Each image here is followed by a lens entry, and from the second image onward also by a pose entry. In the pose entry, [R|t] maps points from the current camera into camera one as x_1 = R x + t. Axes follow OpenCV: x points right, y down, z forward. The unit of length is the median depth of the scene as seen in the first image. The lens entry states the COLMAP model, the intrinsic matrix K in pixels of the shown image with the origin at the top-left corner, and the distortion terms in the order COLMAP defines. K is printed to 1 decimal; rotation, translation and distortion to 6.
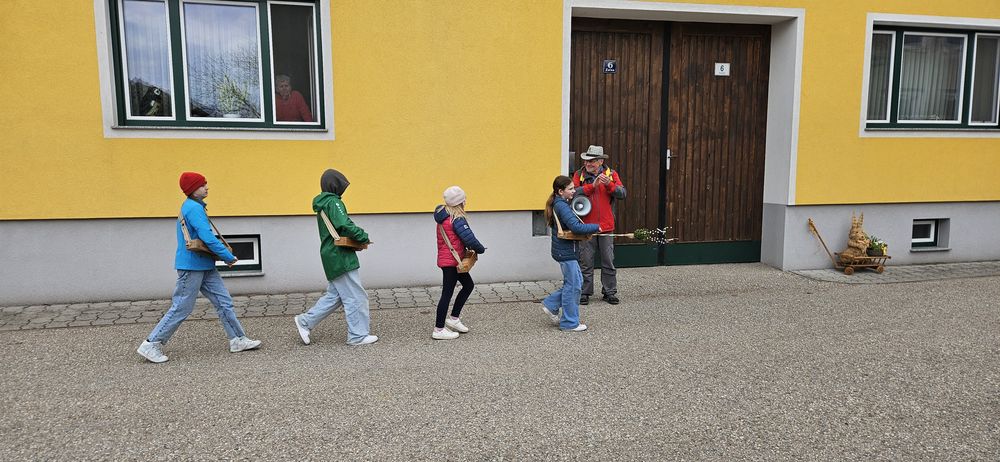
lens RADIAL K [[676.8, 0, 500.0], [0, 676.8, 231.0], [0, 0, 1]] dist [0.064171, -0.072467]
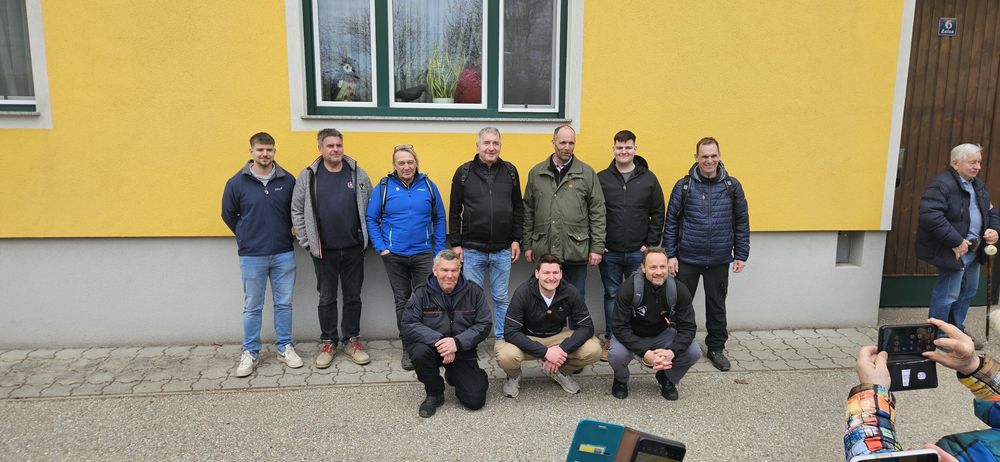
lens RADIAL K [[676.8, 0, 500.0], [0, 676.8, 231.0], [0, 0, 1]] dist [0.064171, -0.072467]
pose [[0.992160, 0.027250, -0.121963, -0.249174], [-0.021308, 0.998534, 0.049760, -0.066946], [0.123140, -0.046771, 0.991287, 0.274145]]
